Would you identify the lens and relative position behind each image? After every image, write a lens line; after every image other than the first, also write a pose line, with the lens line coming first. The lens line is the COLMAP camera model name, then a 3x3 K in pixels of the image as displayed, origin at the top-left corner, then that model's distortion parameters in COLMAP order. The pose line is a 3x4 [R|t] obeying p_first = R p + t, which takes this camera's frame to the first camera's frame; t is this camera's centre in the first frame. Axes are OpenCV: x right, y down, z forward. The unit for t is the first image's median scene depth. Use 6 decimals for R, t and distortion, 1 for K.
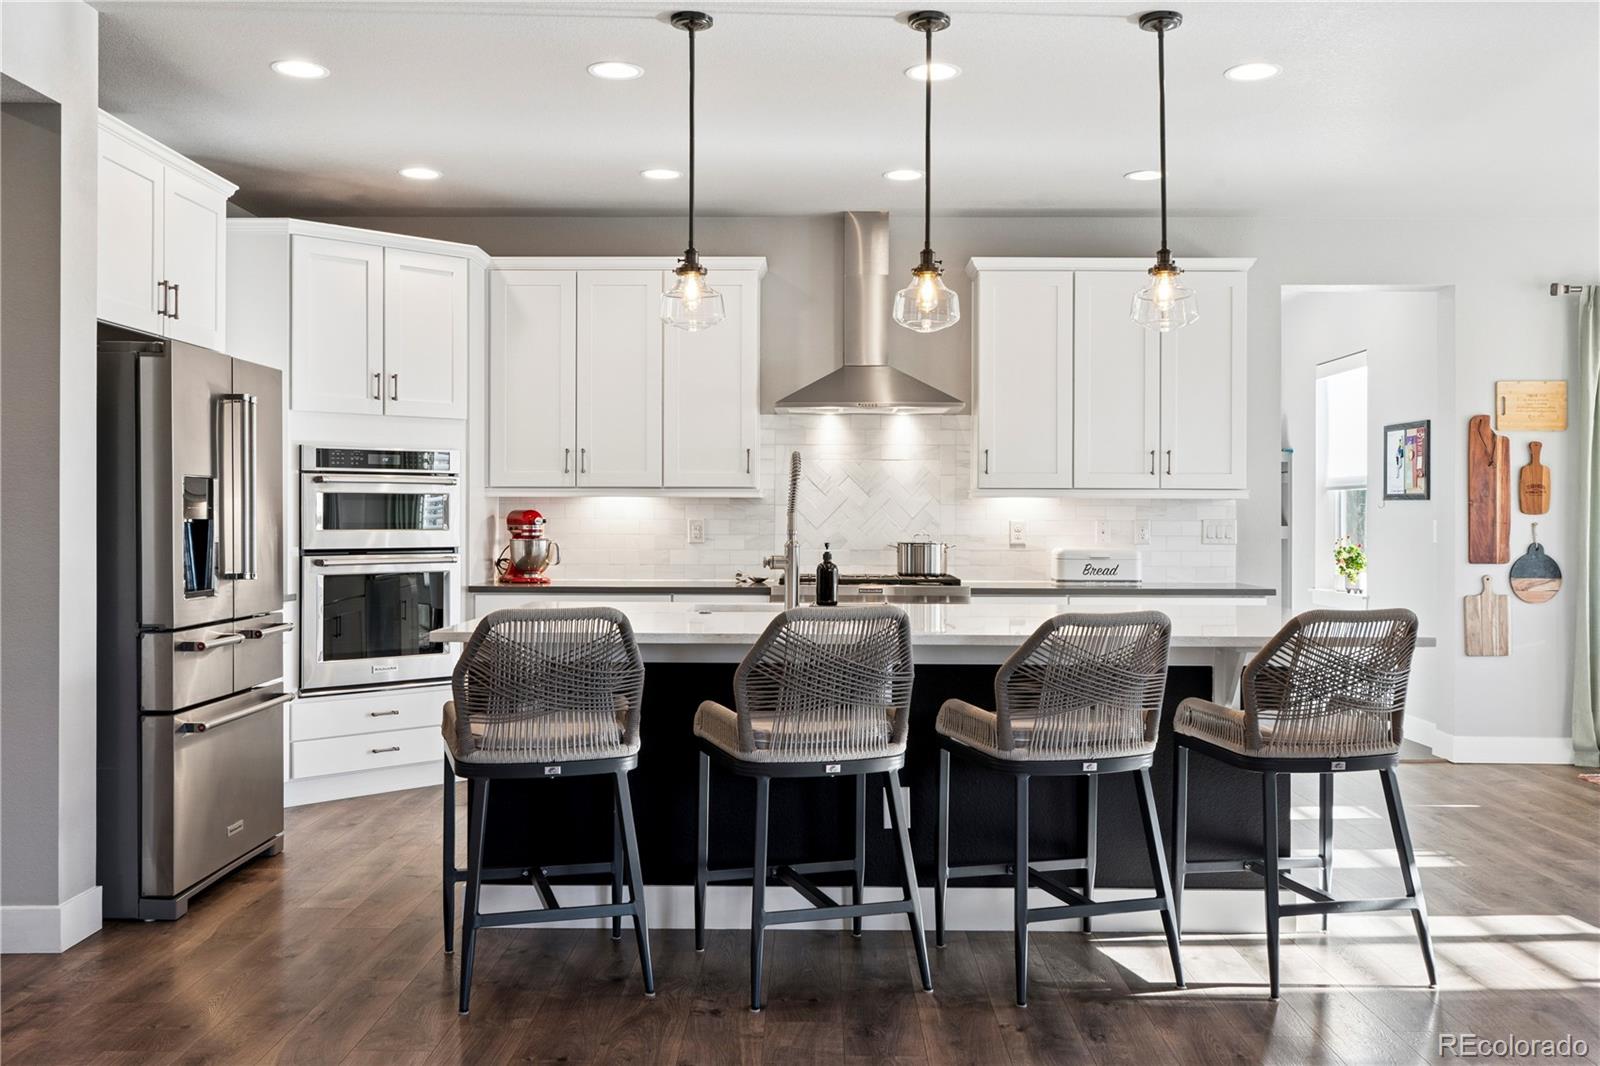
lens RADIAL K [[1503.4, 0, 793.3], [0, 1503.4, 529.8], [0, 0, 1]] dist [0.011721, 0.000000]
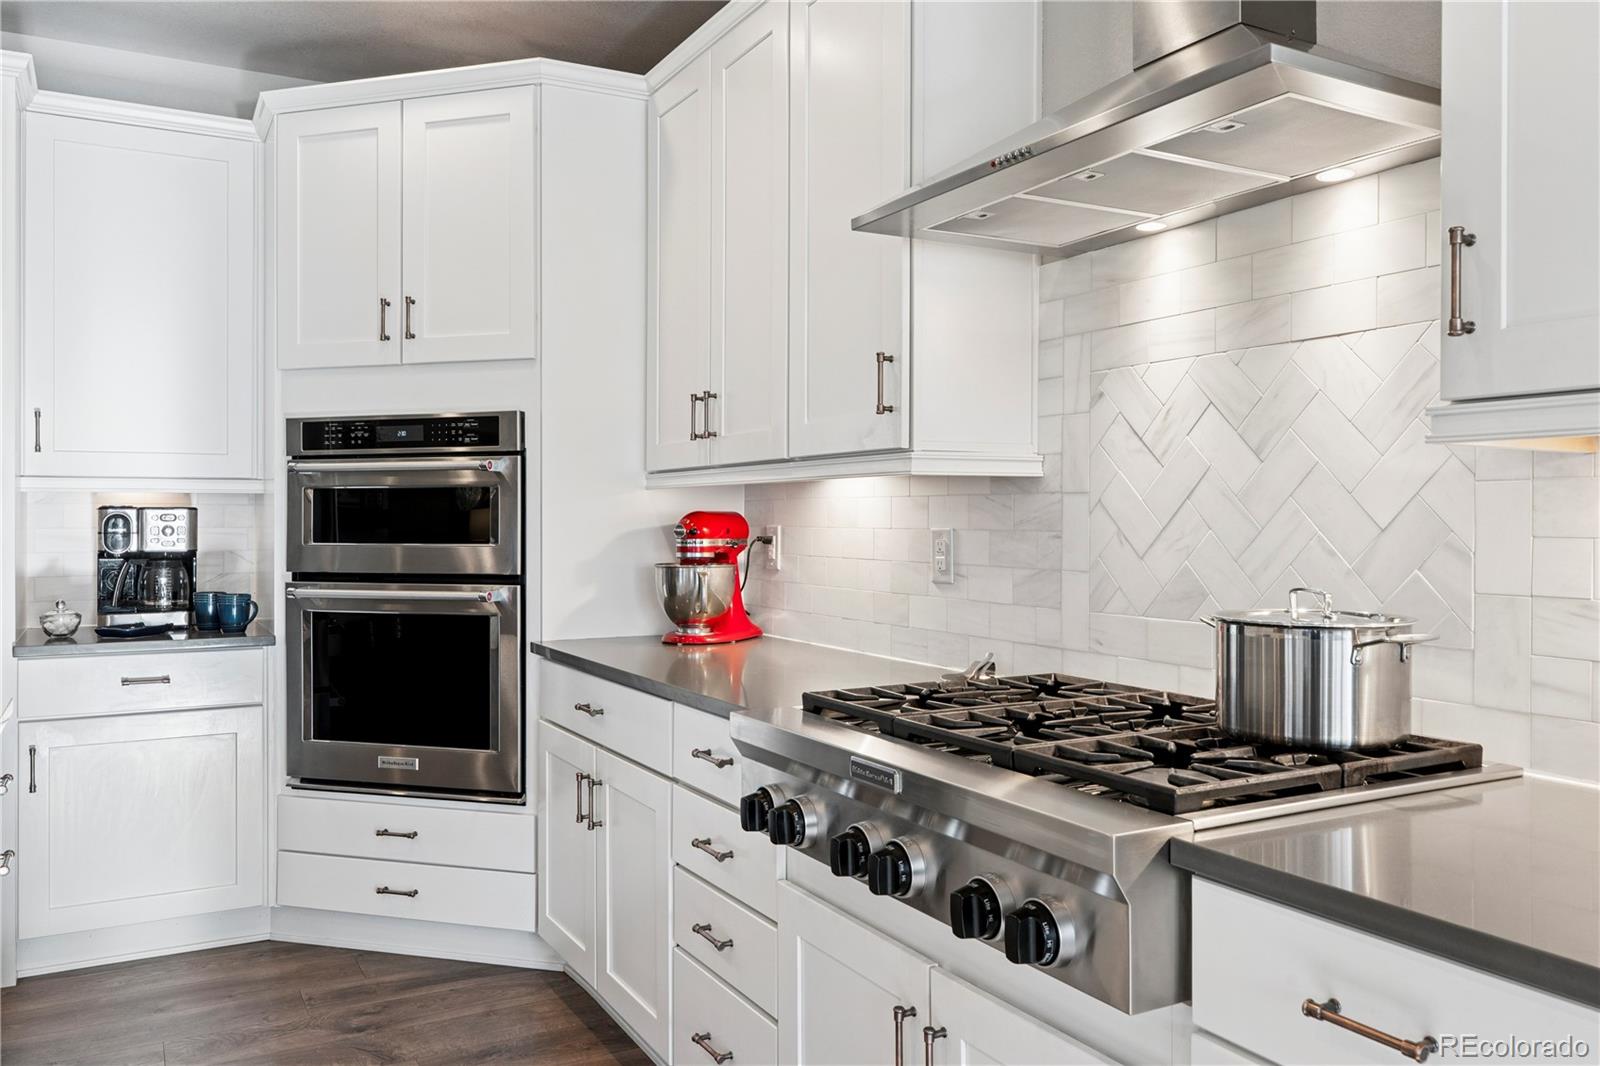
lens RADIAL K [[1224.4, 0, 789.2], [0, 1224.4, 514.6], [0, 0, 1]] dist [-0.009734, 0.009310]
pose [[0.486153, -0.004308, -0.873863, 0.235891], [-0.005901, 0.999949, -0.008213, -0.008355], [0.873854, 0.009150, 0.486103, 0.815086]]
